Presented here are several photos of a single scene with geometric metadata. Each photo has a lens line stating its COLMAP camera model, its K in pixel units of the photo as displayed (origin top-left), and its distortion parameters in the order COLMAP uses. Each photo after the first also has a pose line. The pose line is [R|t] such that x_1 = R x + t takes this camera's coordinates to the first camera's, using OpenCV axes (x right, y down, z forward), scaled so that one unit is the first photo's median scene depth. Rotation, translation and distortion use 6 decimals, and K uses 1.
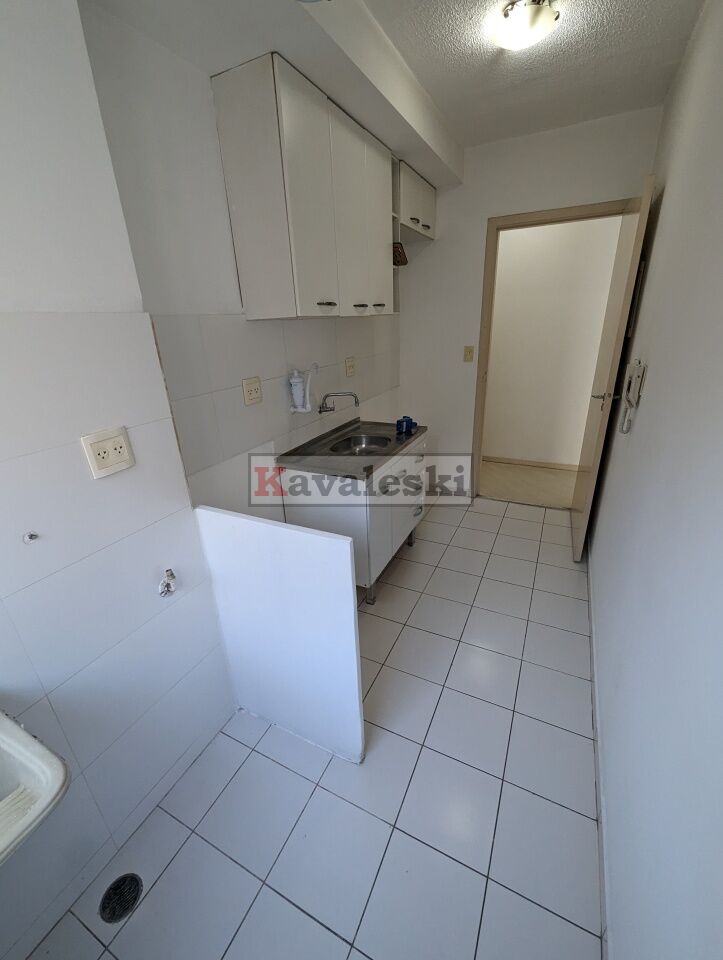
lens RADIAL K [[400.8, 0, 362.4], [0, 400.8, 476.8], [0, 0, 1]] dist [0.004491, -0.000712]
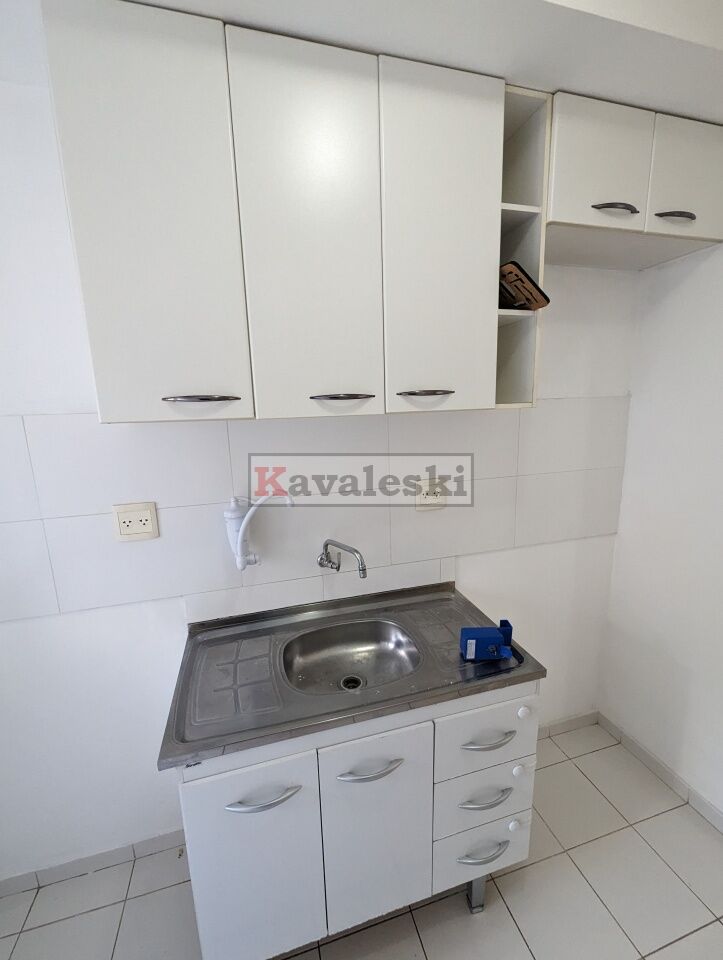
lens RADIAL K [[400.8, 0, 360.9], [0, 400.8, 479.8], [0, 0, 1]] dist [0.004491, -0.000712]
pose [[0.666174, 0.160417, -0.728339, 0.337558], [-0.270881, 0.961943, -0.035893, -0.272667], [0.694863, 0.221204, 0.684276, 0.601499]]
